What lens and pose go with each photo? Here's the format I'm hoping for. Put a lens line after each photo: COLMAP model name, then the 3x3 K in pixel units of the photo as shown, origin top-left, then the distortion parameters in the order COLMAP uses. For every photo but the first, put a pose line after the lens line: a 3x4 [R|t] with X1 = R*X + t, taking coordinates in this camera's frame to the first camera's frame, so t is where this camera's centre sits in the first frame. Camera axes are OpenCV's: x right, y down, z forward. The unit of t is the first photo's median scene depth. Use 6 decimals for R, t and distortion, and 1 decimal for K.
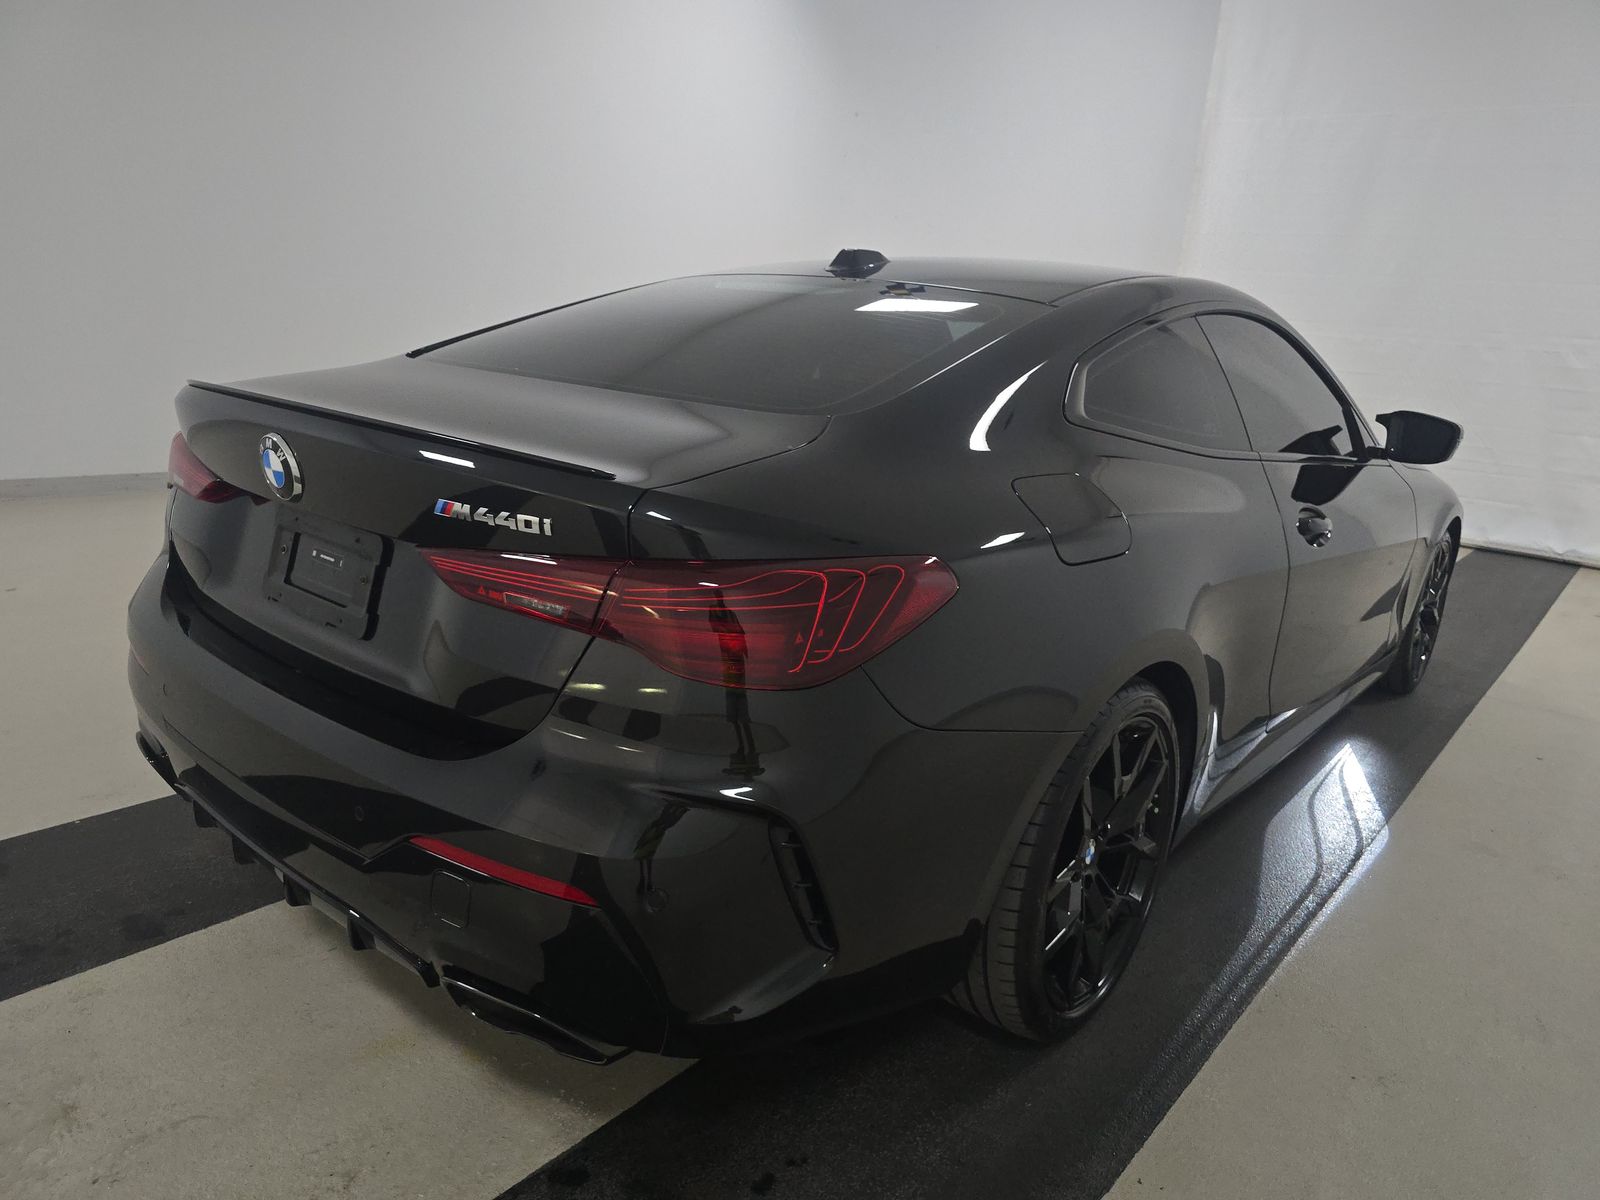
lens RADIAL K [[1084.8, 0, 800.0], [0, 1084.8, 600.0], [0, 0, 1]] dist [0.042780, -0.042468]
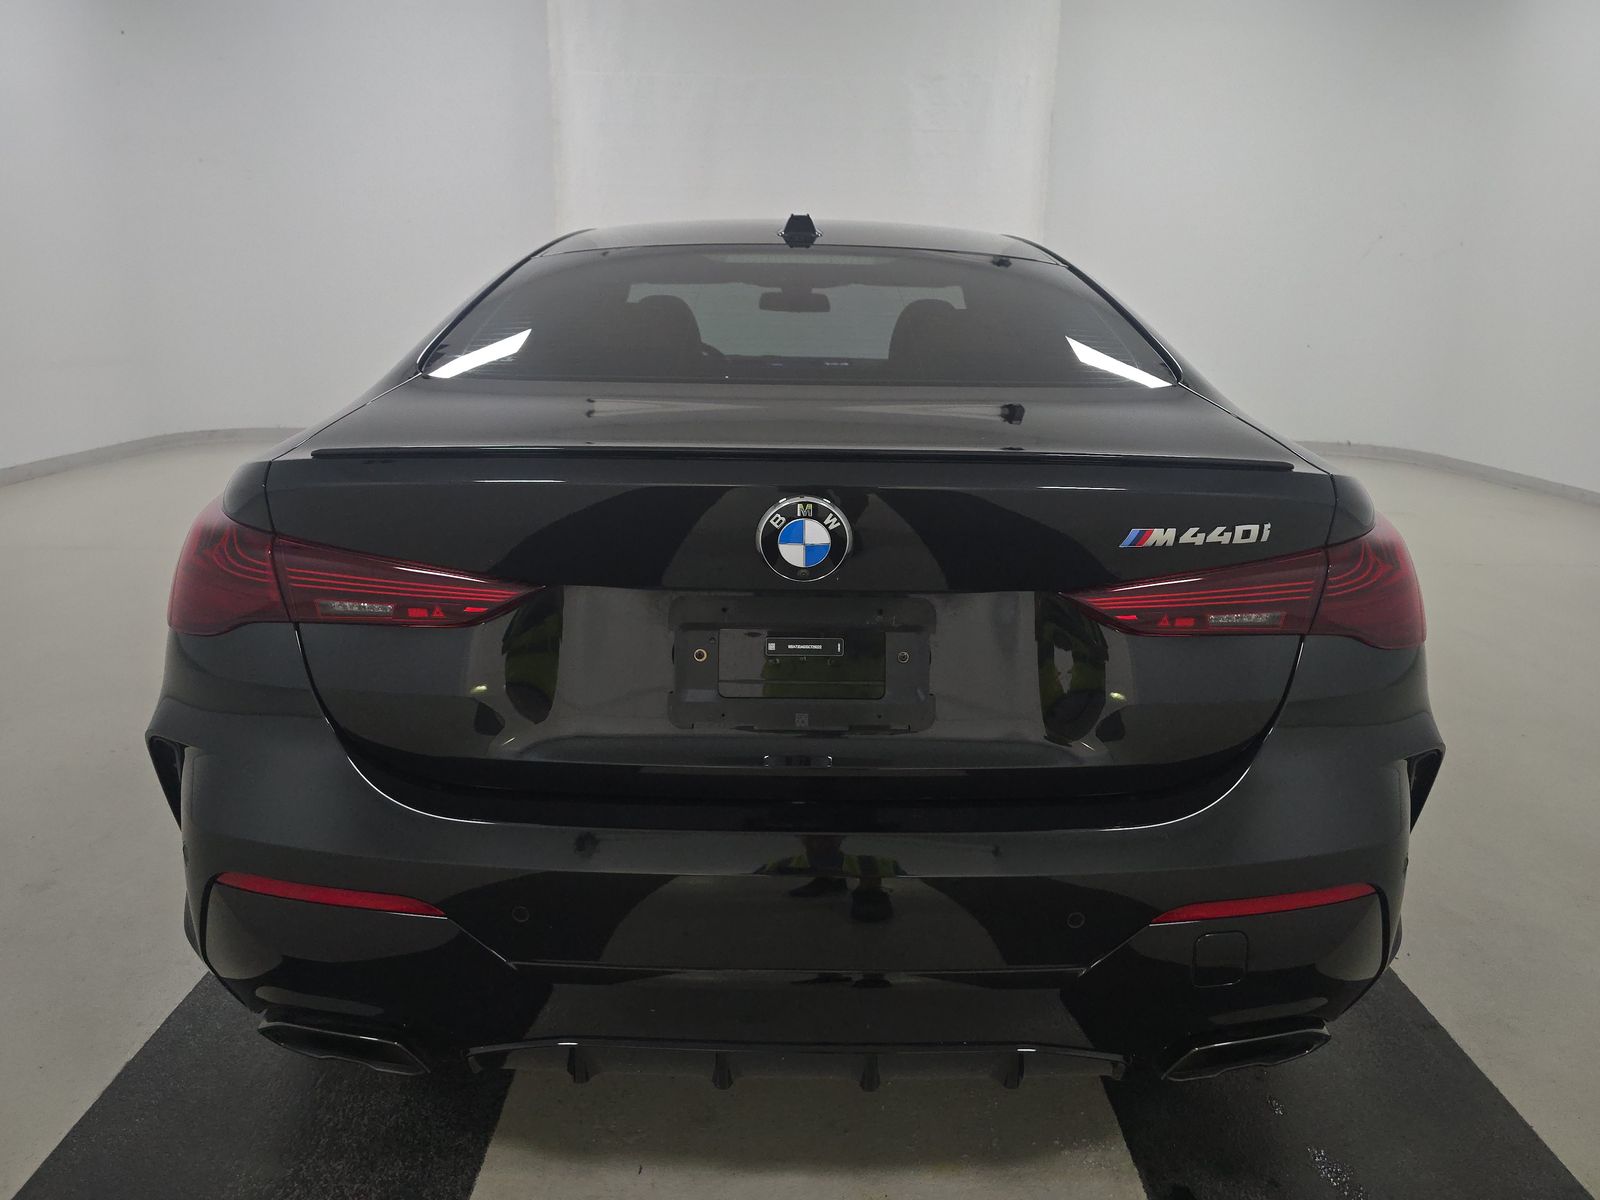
lens RADIAL K [[1084.8, 0, 800.0], [0, 1084.8, 600.0], [0, 0, 1]] dist [0.042780, -0.042468]
pose [[0.777932, -0.230582, 0.584511, -1.075837], [0.205039, 0.972469, 0.110738, -0.191886], [-0.593953, 0.033701, 0.803793, 0.478569]]
